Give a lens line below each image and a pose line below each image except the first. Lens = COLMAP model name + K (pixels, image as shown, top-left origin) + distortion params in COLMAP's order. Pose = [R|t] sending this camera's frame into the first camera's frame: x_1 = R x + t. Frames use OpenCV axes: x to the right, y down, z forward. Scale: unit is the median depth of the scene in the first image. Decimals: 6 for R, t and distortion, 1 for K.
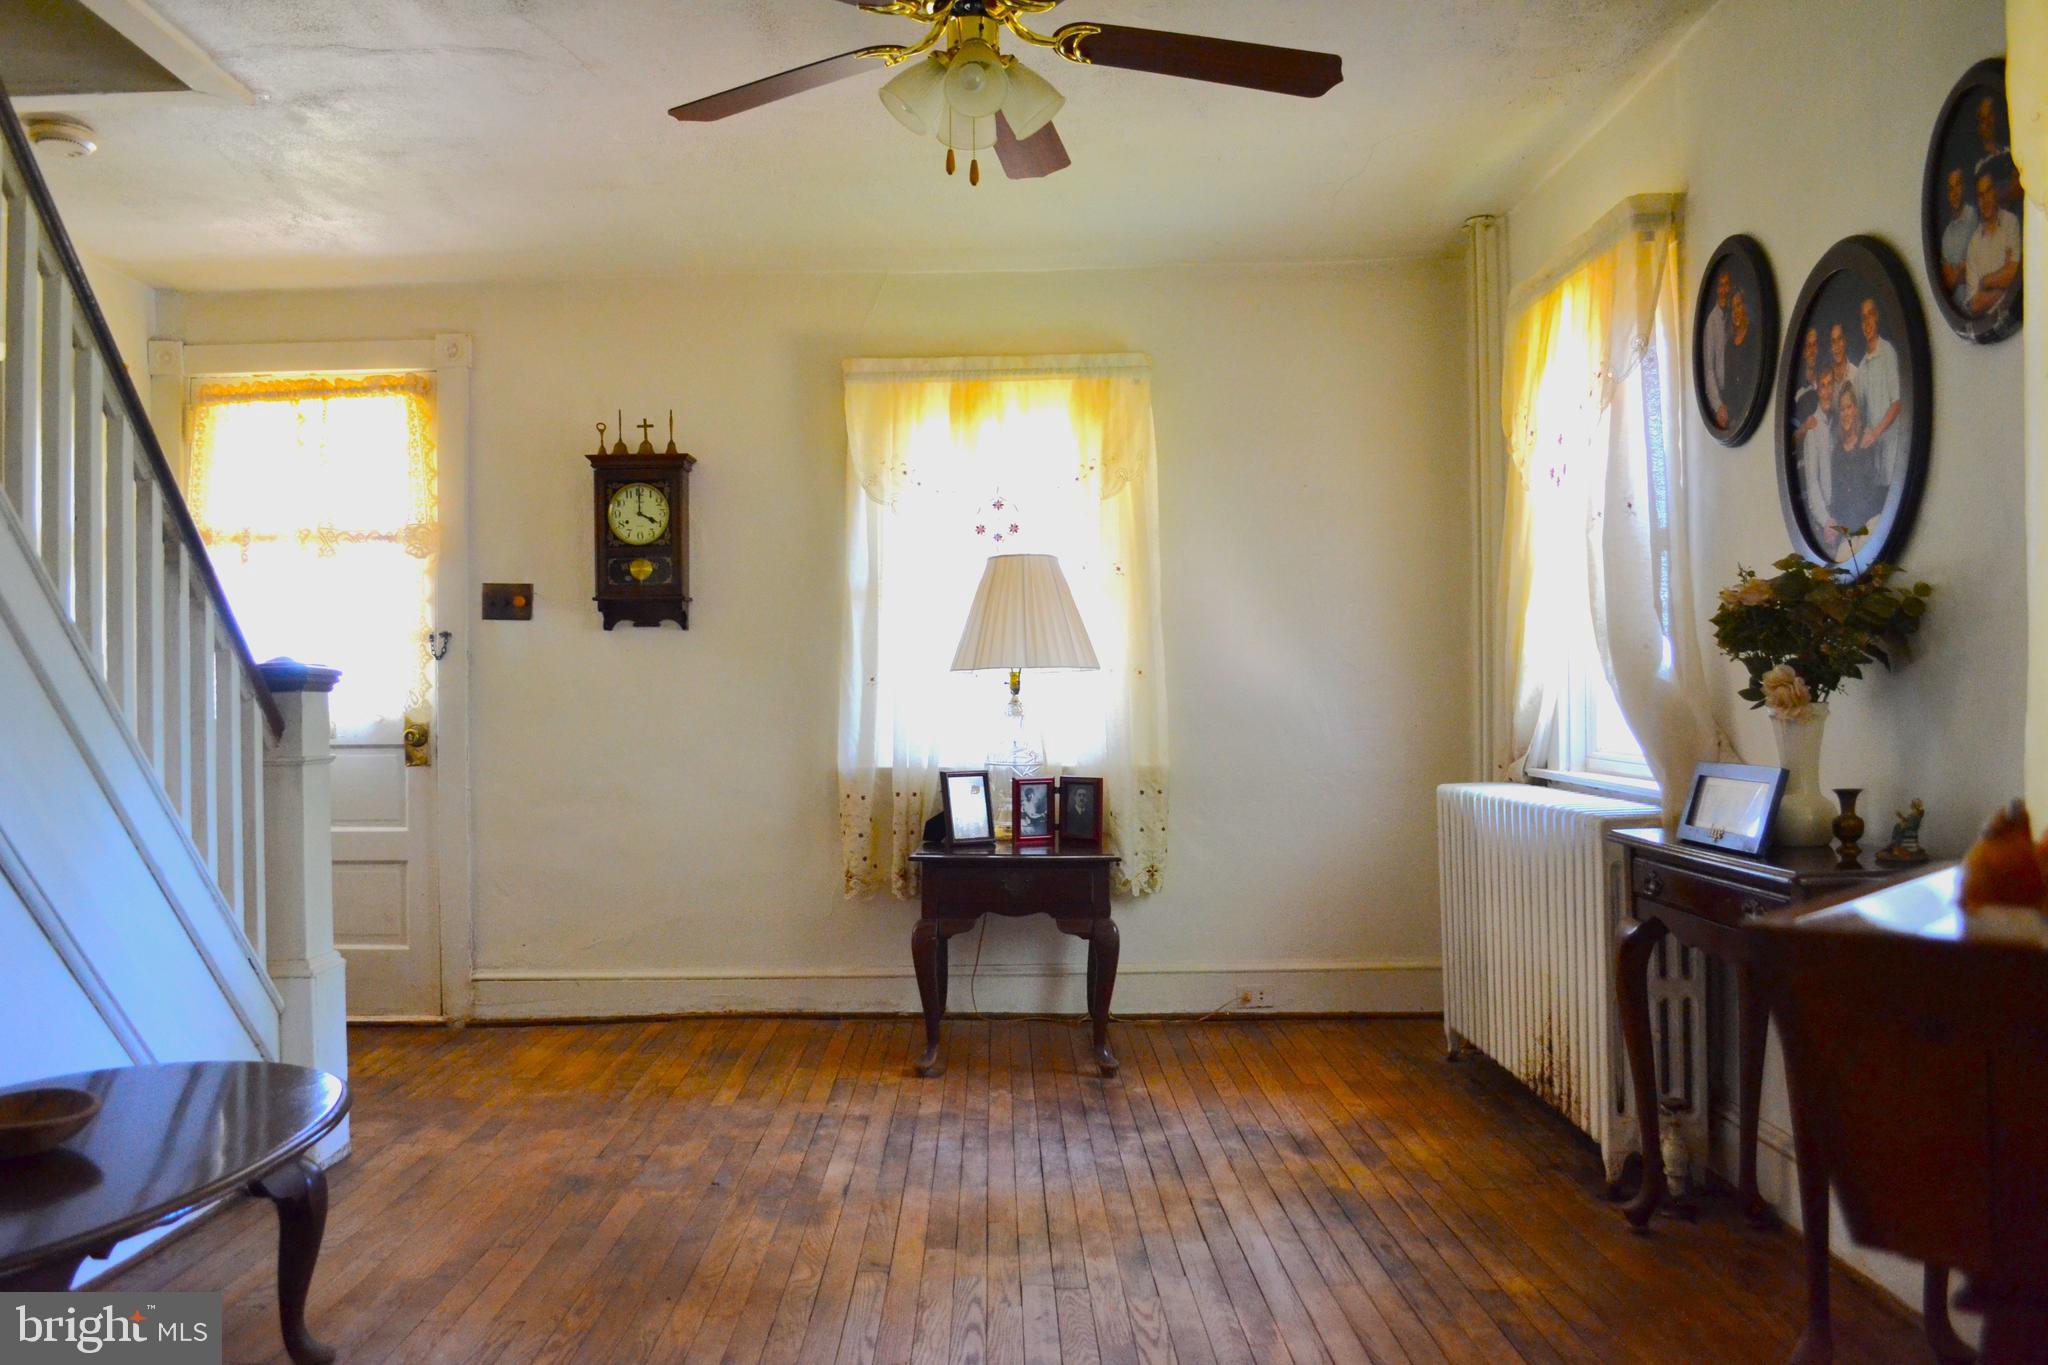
lens RADIAL K [[1636.9, 0, 1018.9], [0, 1636.9, 677.7], [0, 0, 1]] dist [-0.080095, 0.001445]
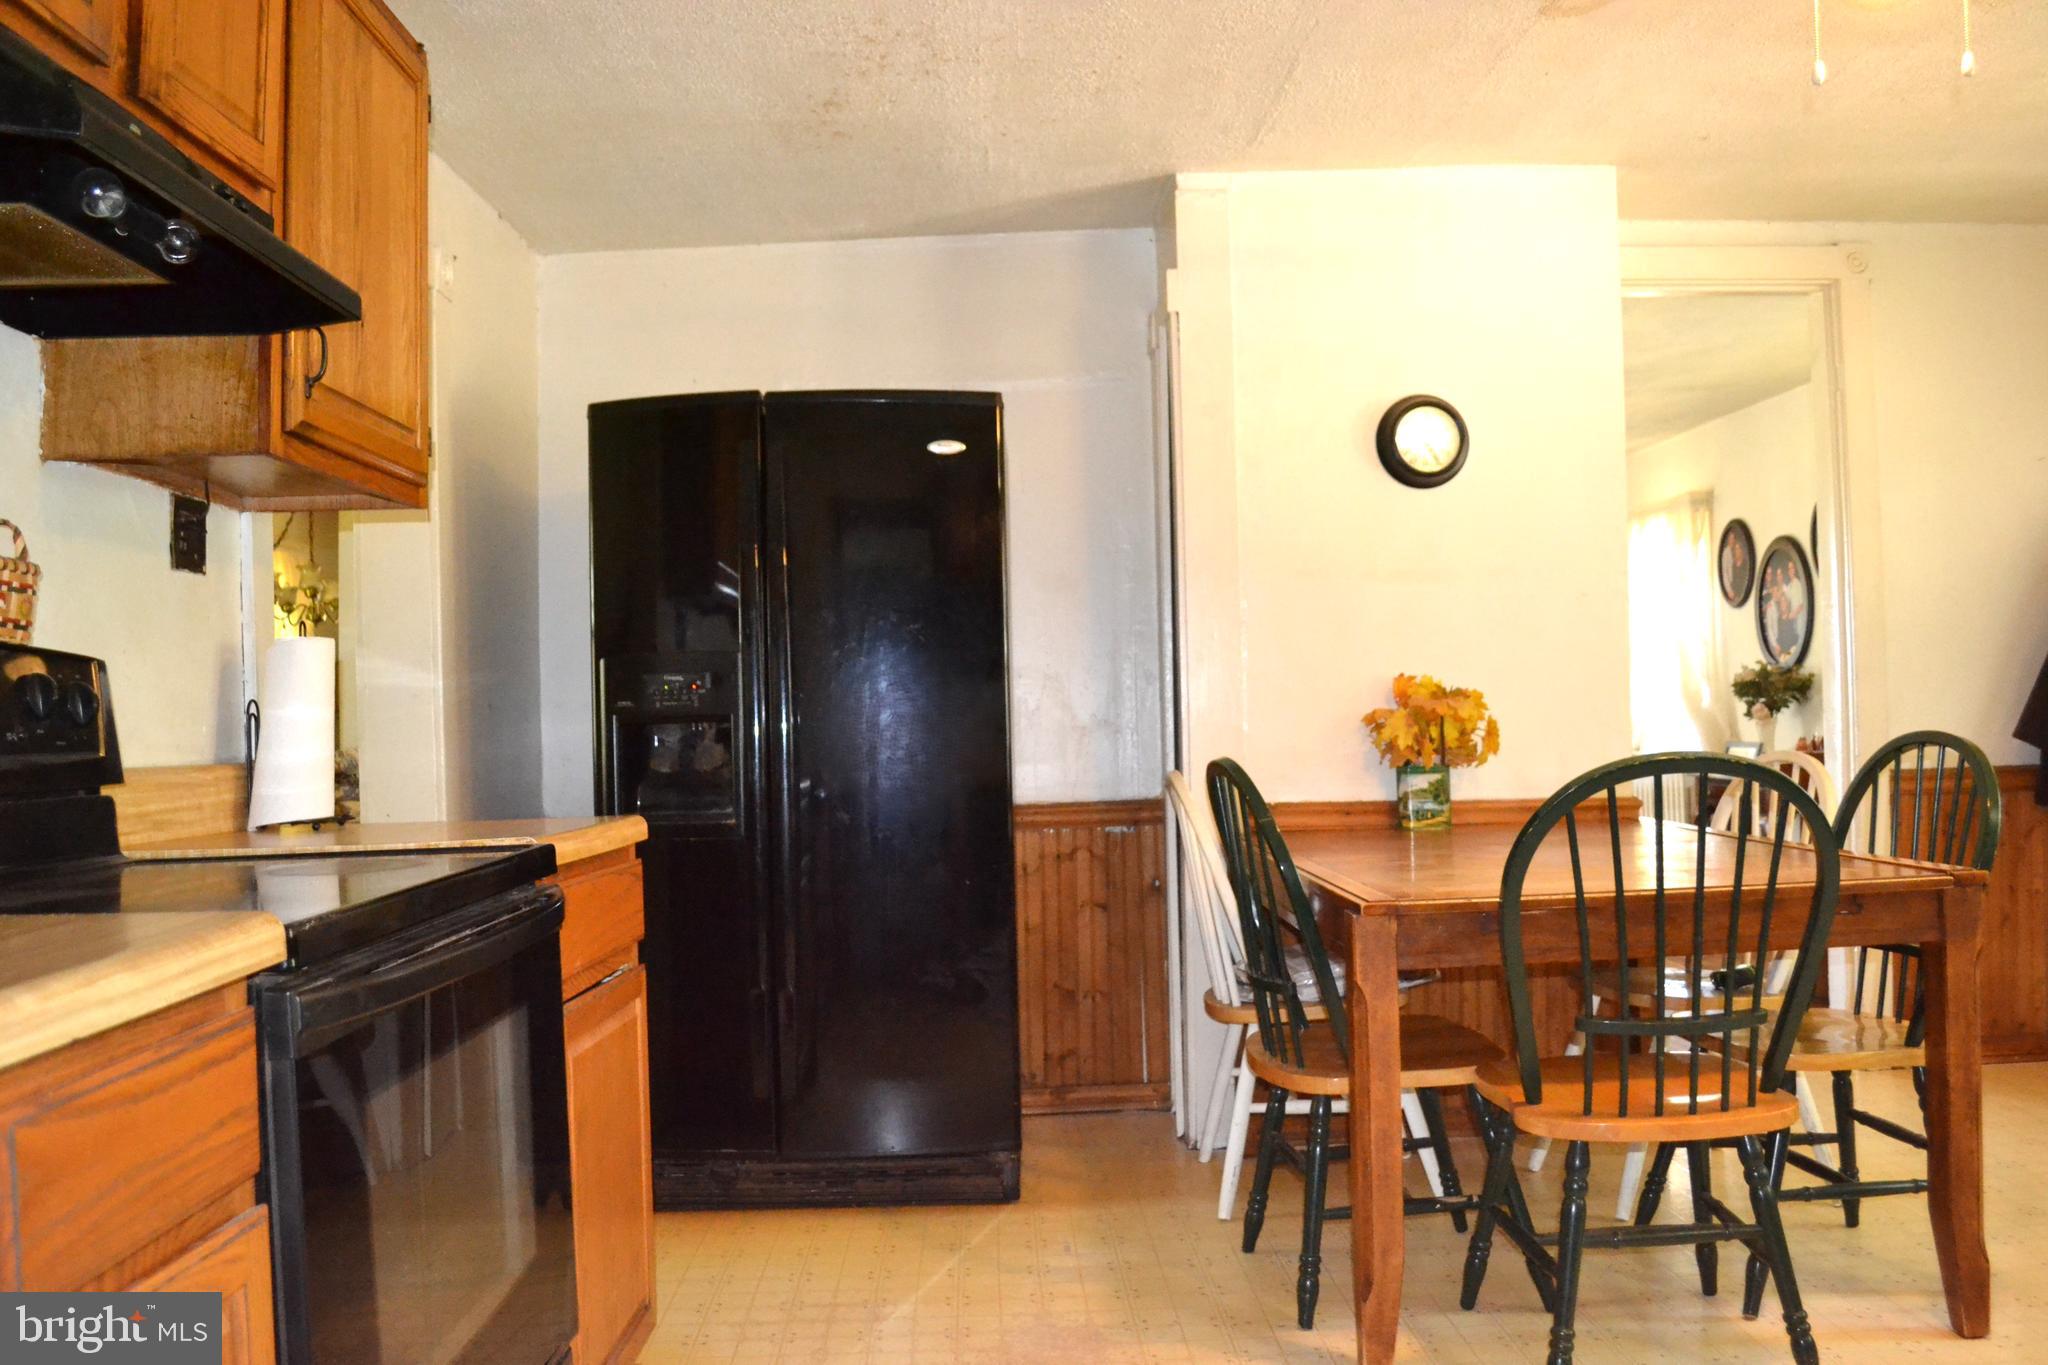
lens RADIAL K [[1636.9, 0, 1028.4], [0, 1636.9, 687.2], [0, 0, 1]] dist [-0.080095, 0.001445]
pose [[0.999519, -0.014035, 0.027668, -0.745374], [0.014252, 0.999869, -0.007661, -0.029265], [-0.027557, 0.008051, 0.999588, -1.503426]]
